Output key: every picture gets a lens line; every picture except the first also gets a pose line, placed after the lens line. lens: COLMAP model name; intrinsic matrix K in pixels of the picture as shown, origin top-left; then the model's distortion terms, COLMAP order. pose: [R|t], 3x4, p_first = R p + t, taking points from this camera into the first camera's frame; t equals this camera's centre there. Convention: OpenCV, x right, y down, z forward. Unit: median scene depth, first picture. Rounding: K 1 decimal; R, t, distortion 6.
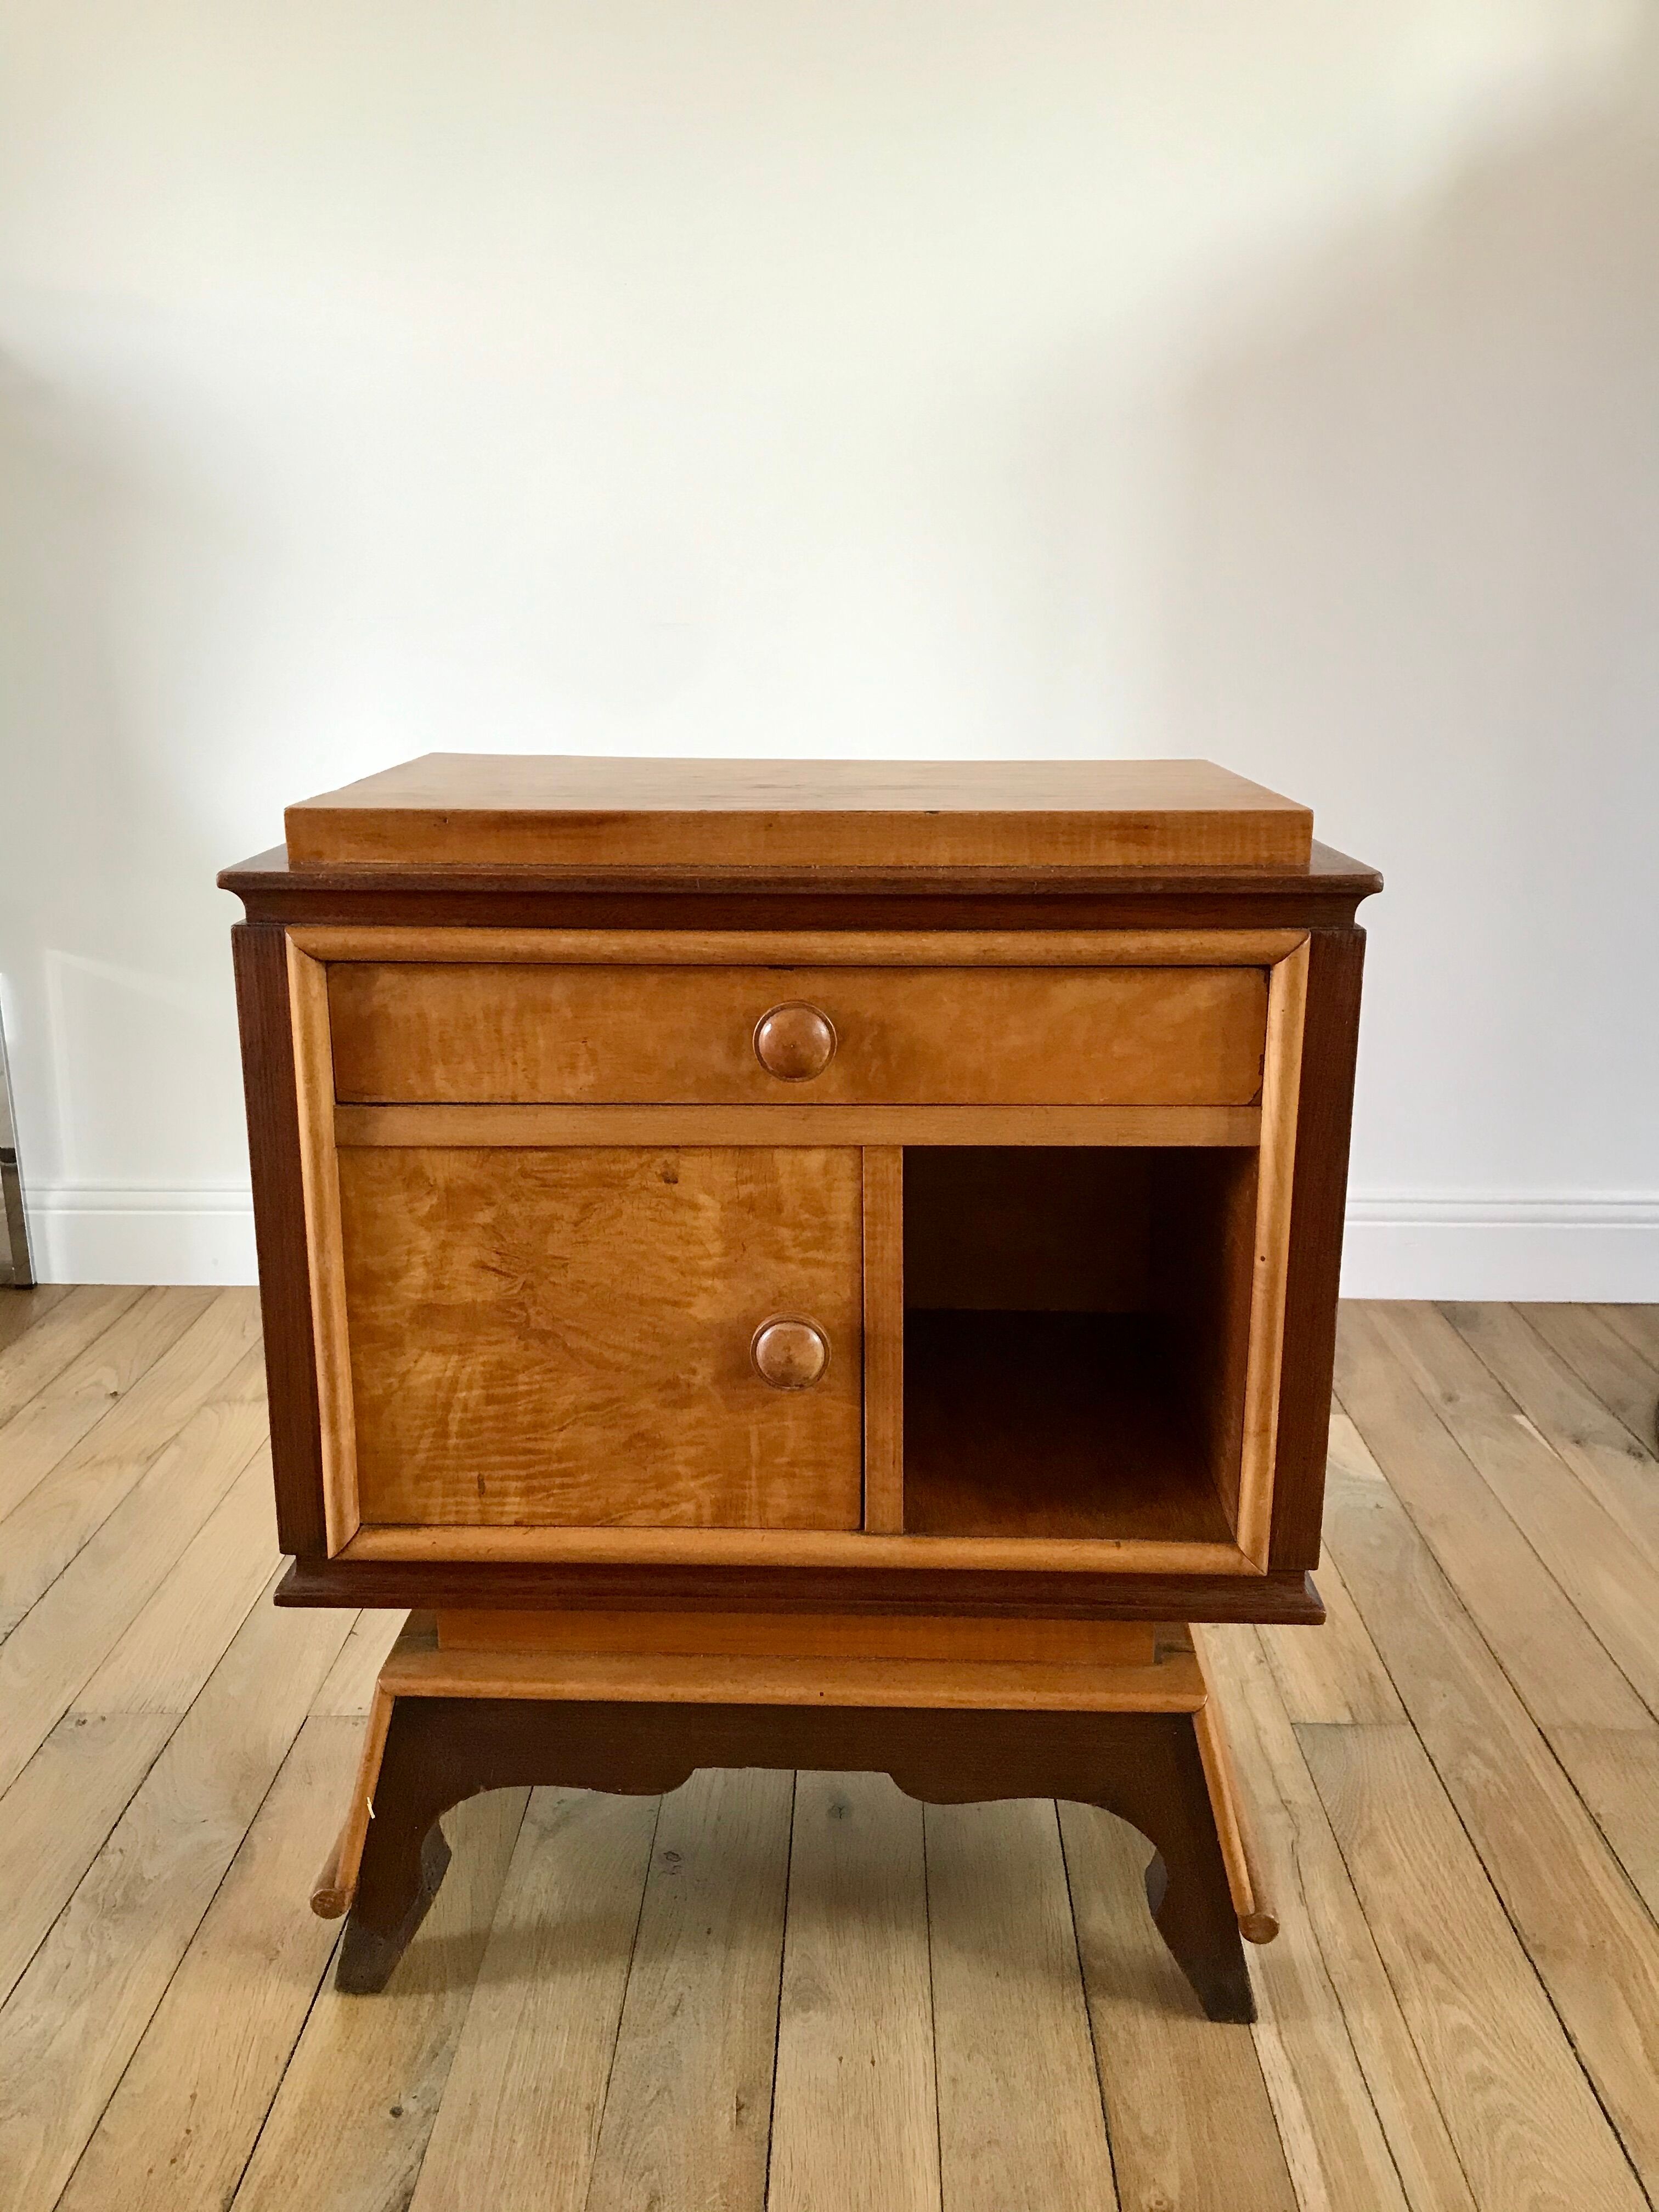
lens RADIAL K [[1944.1, 0, 848.1], [0, 1944.1, 1092.7], [0, 0, 1]] dist [0.103301, -0.157697]
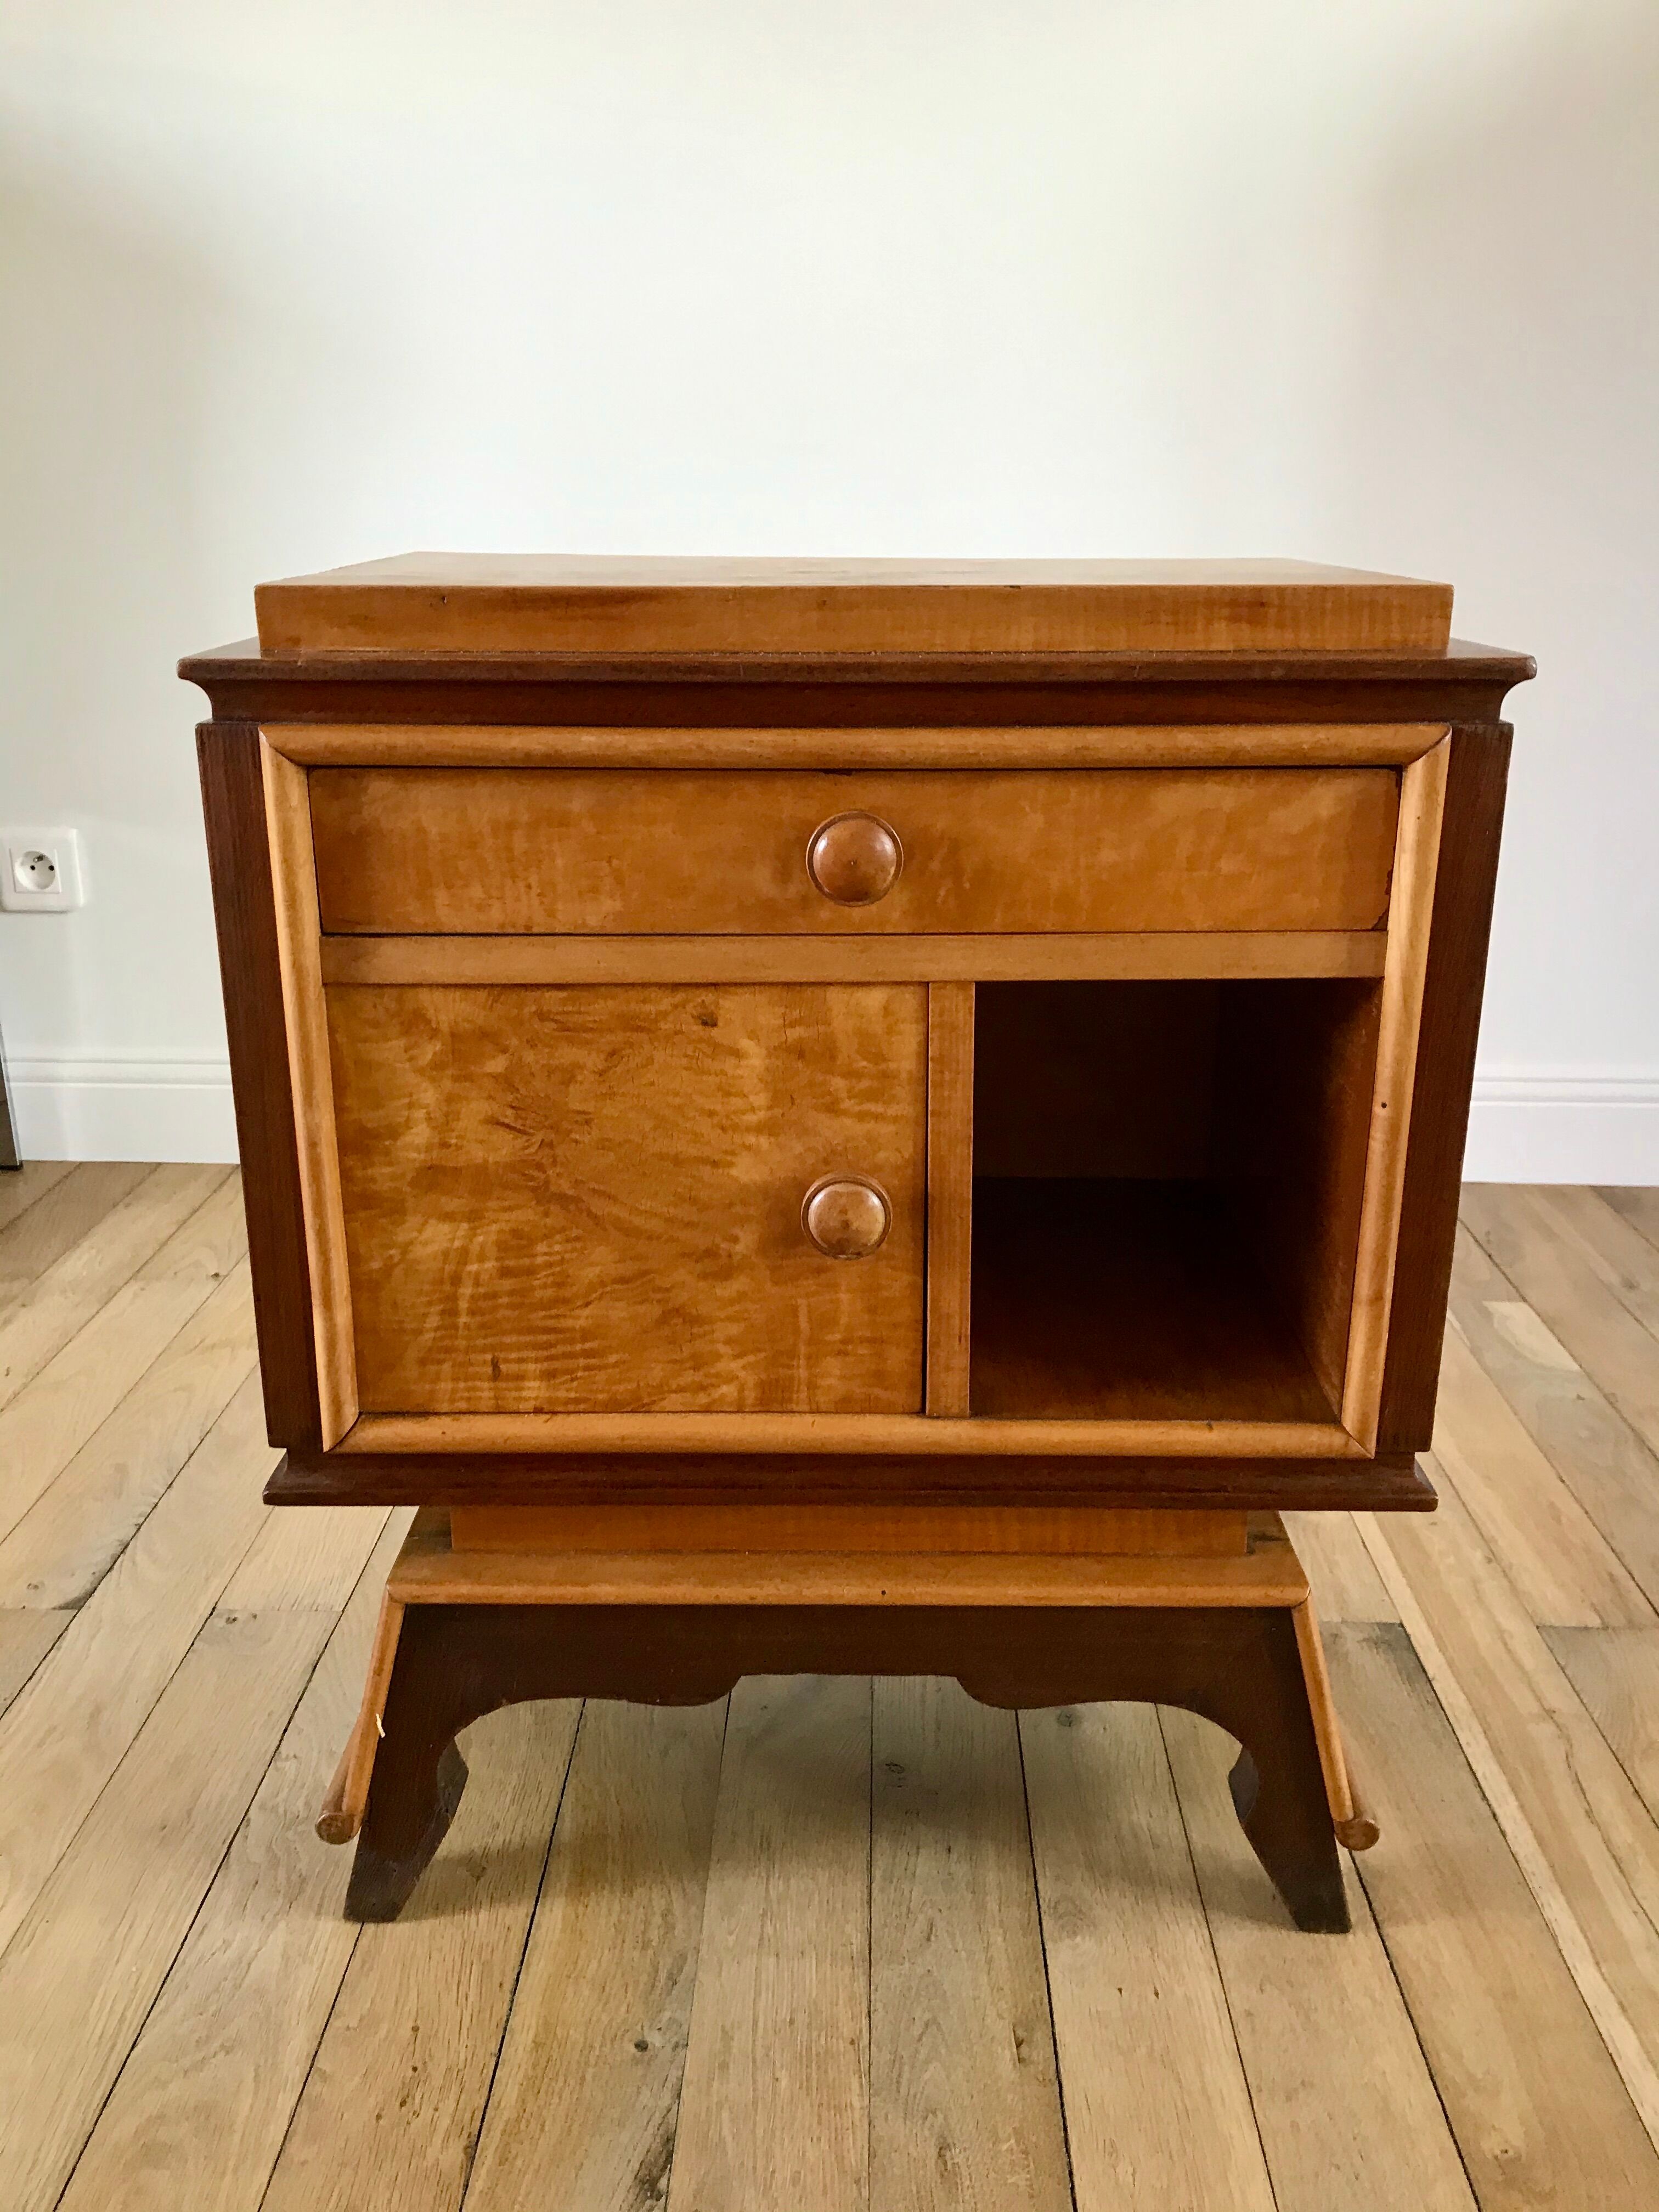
lens RADIAL K [[1944.1, 0, 850.5], [0, 1944.1, 1117.0], [0, 0, 1]] dist [0.103301, -0.157697]
pose [[0.999691, -0.007148, 0.023794, -0.047740], [0.005515, 0.997671, 0.067986, 0.027790], [-0.024225, -0.067834, 0.997403, 0.120943]]
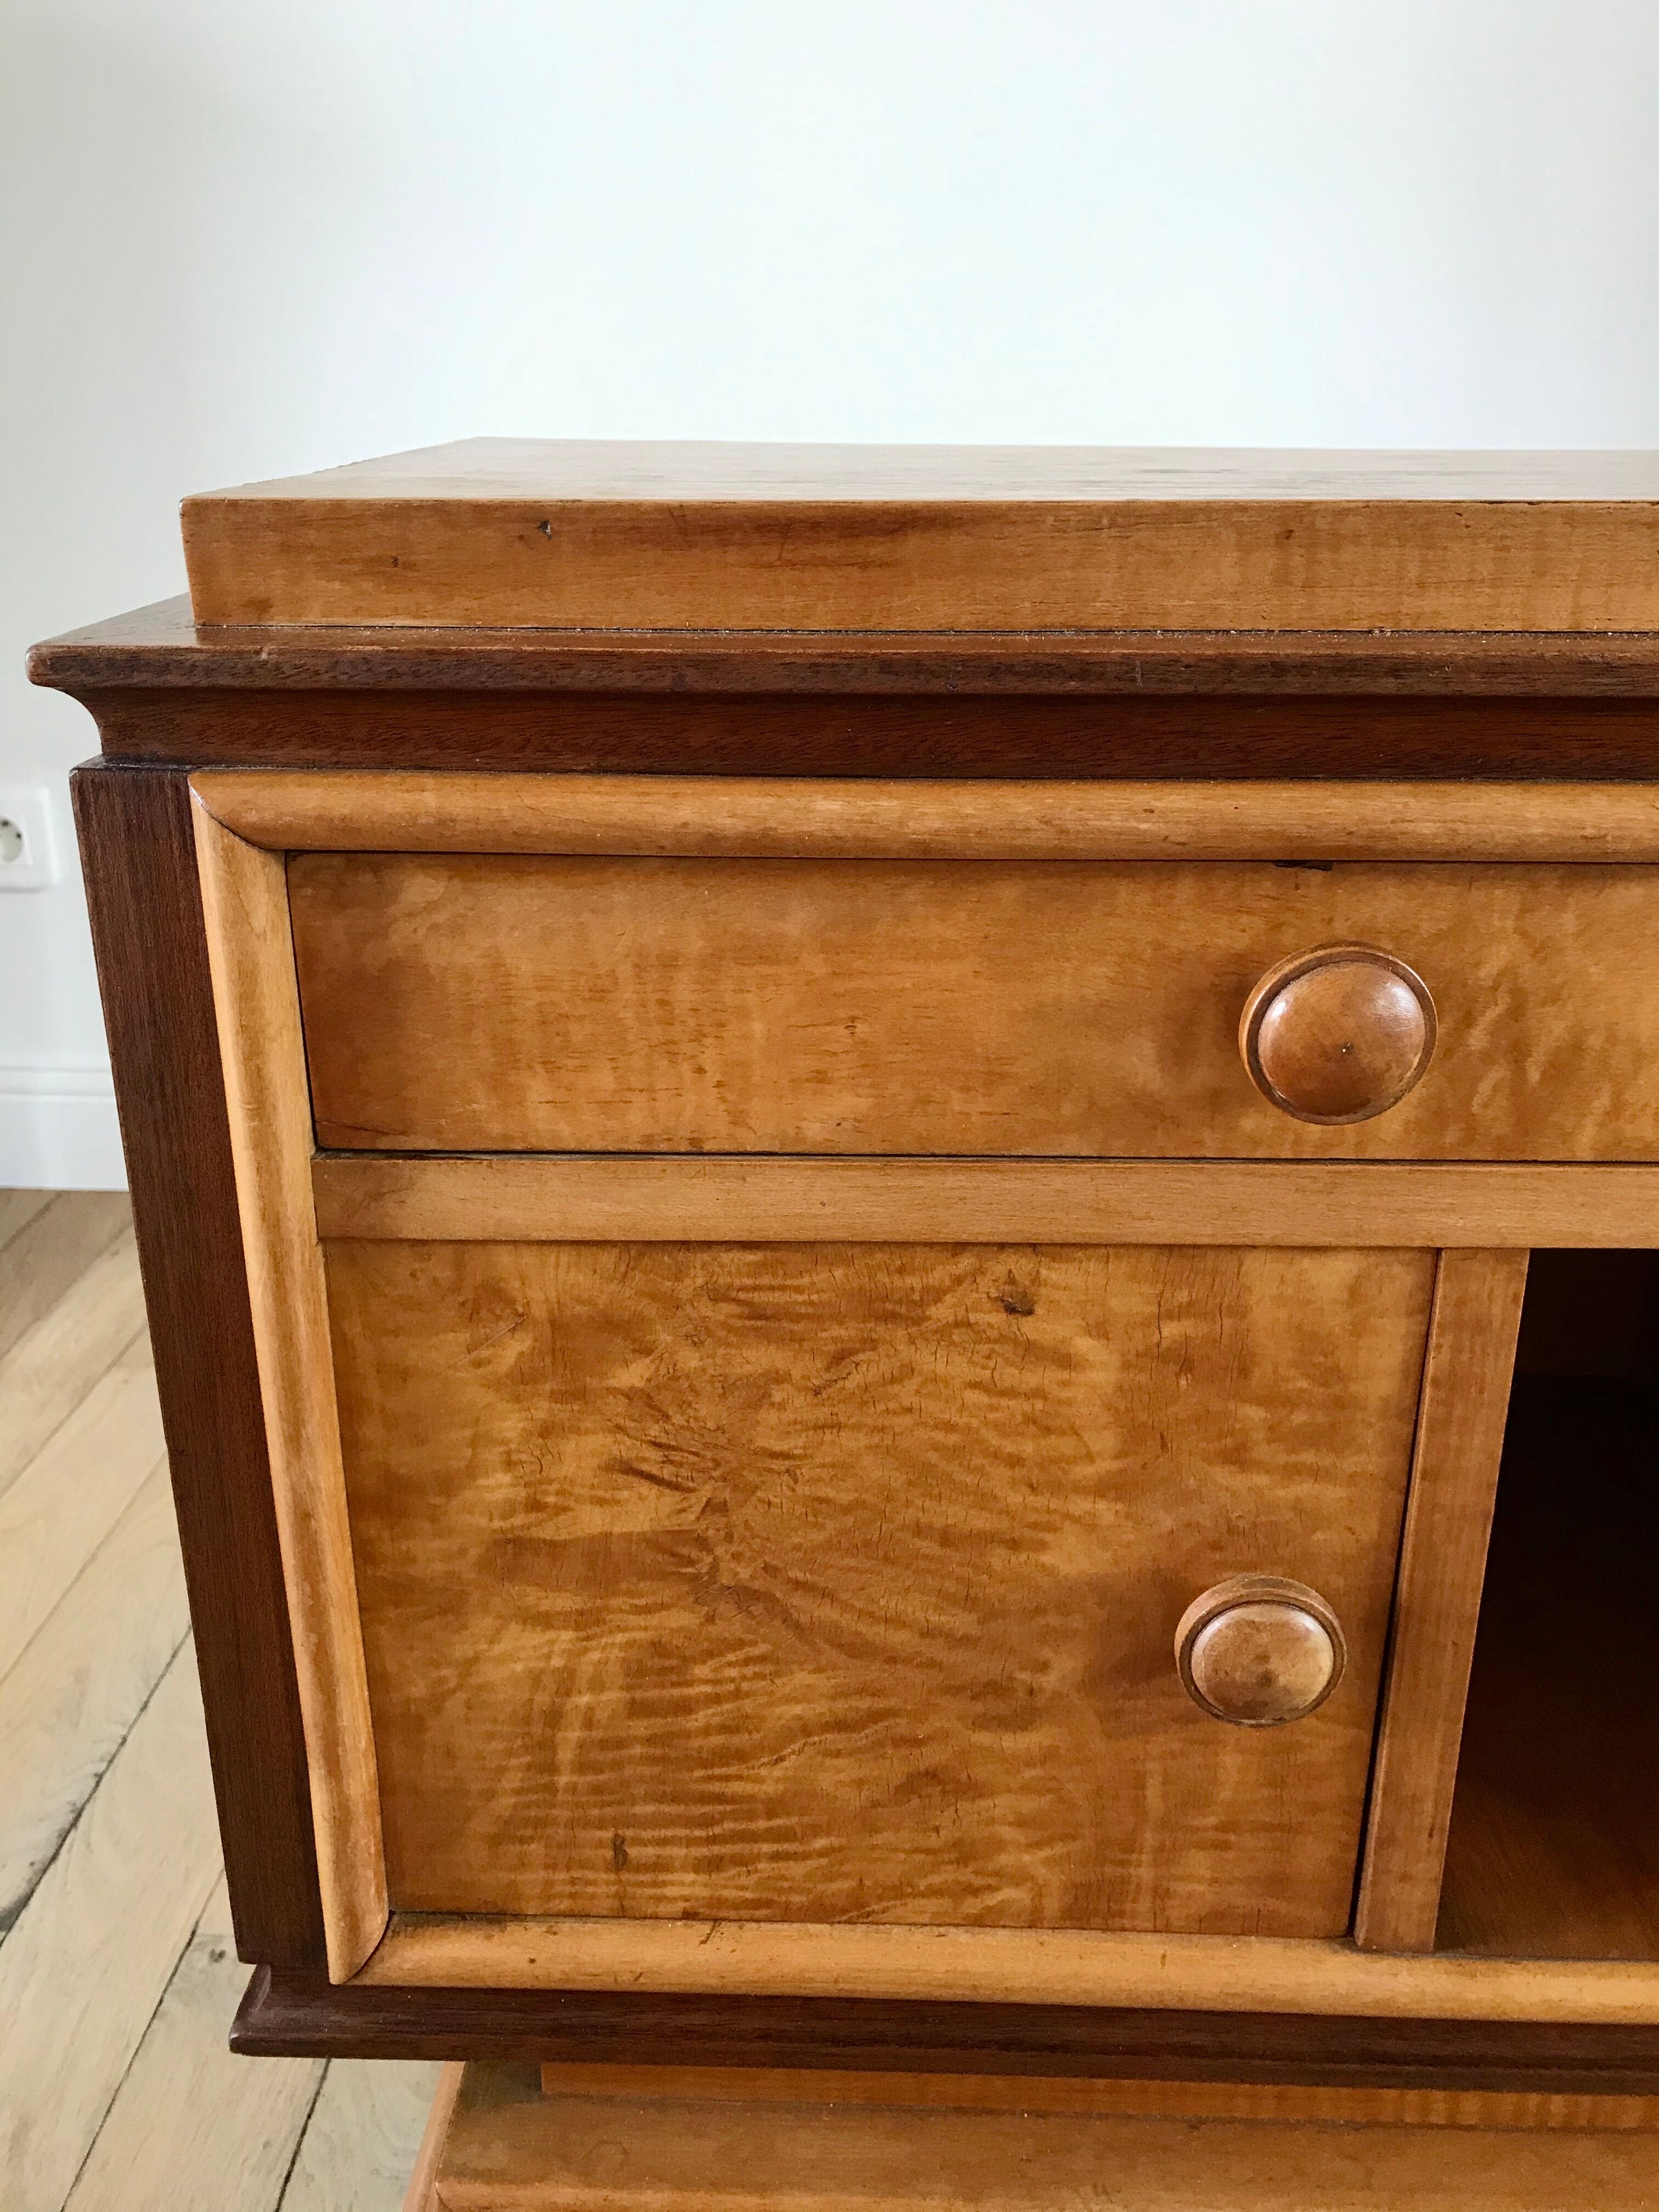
lens RADIAL K [[1883.1, 0, 823.8], [0, 1883.1, 1113.7], [0, 0, 1]] dist [0.041424, -0.022192]
pose [[0.999996, 0.002672, -0.001200, -0.135982], [-0.002495, 0.991668, 0.128800, -0.060427], [0.001534, -0.128796, 0.991670, 0.537819]]
